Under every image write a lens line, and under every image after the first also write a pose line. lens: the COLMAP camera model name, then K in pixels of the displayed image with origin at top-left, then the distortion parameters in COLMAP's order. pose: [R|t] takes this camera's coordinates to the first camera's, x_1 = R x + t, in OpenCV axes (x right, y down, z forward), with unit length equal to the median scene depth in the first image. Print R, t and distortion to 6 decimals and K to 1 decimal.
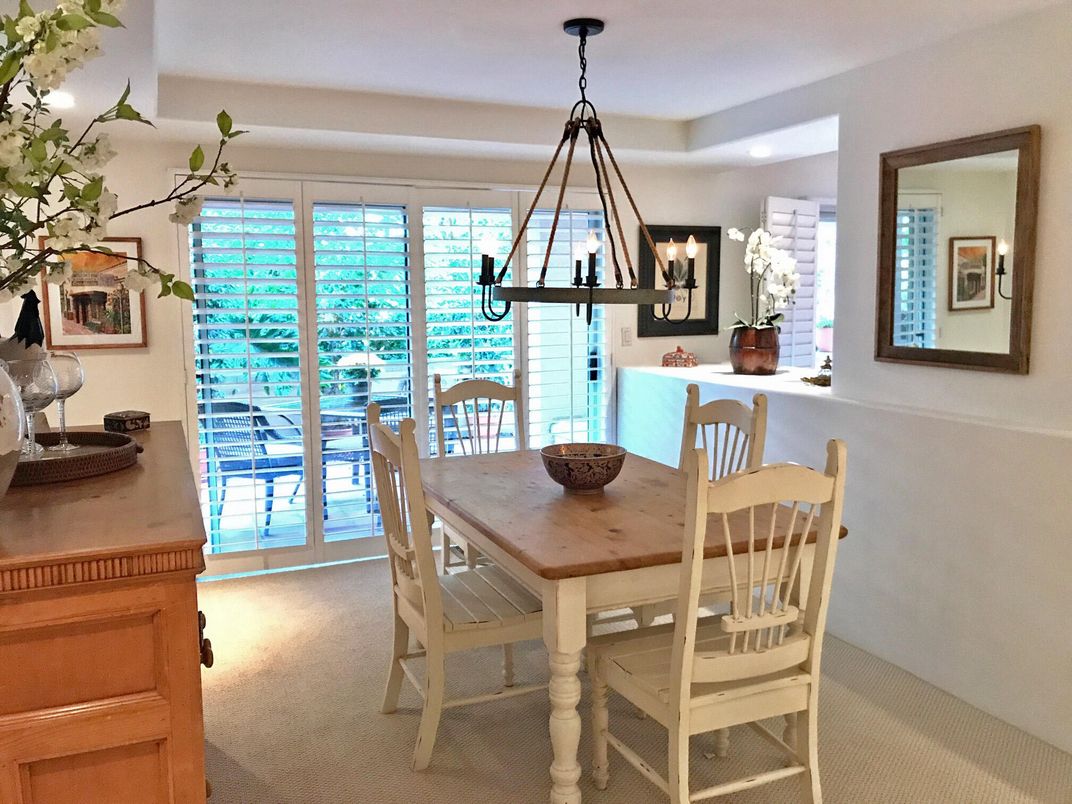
lens RADIAL K [[888.4, 0, 535.7], [0, 888.4, 399.2], [0, 0, 1]] dist [0.006715, 0.005367]
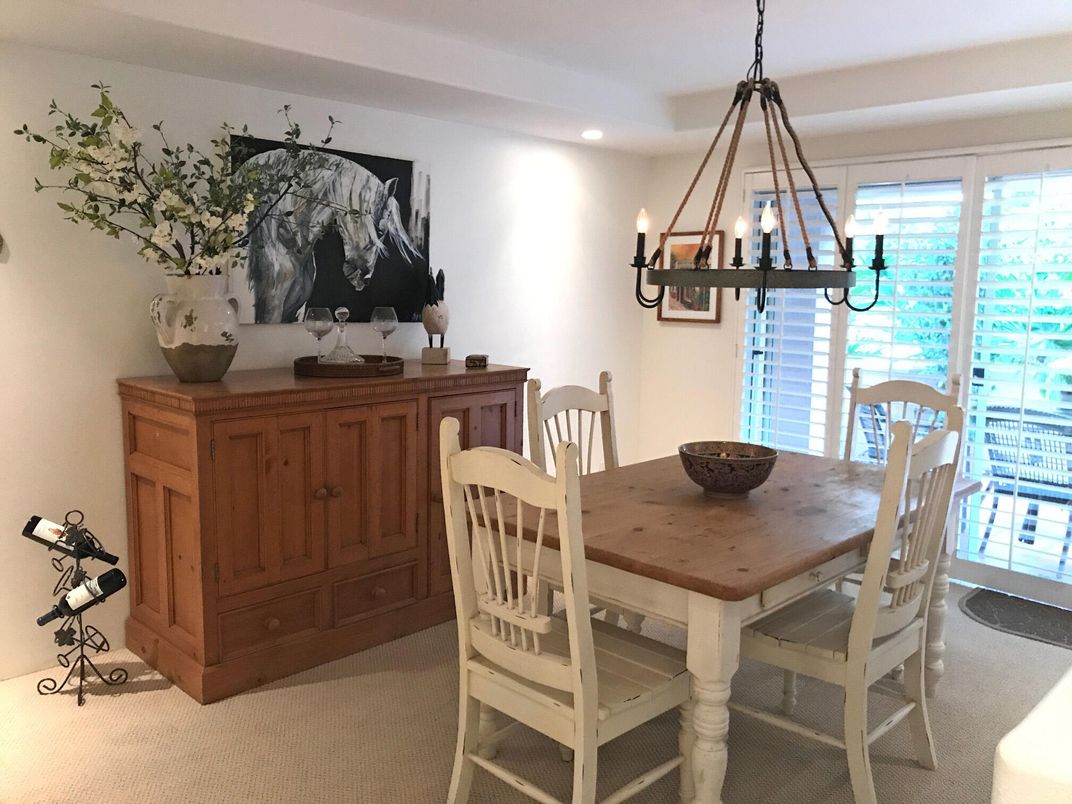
lens RADIAL K [[888.4, 0, 535.1], [0, 888.4, 401.5], [0, 0, 1]] dist [0.006715, 0.005367]
pose [[0.370081, 0.133466, -0.919362, 0.811885], [-0.122314, 0.988011, 0.094195, -0.052465], [0.920912, 0.077591, 0.381969, 0.466486]]
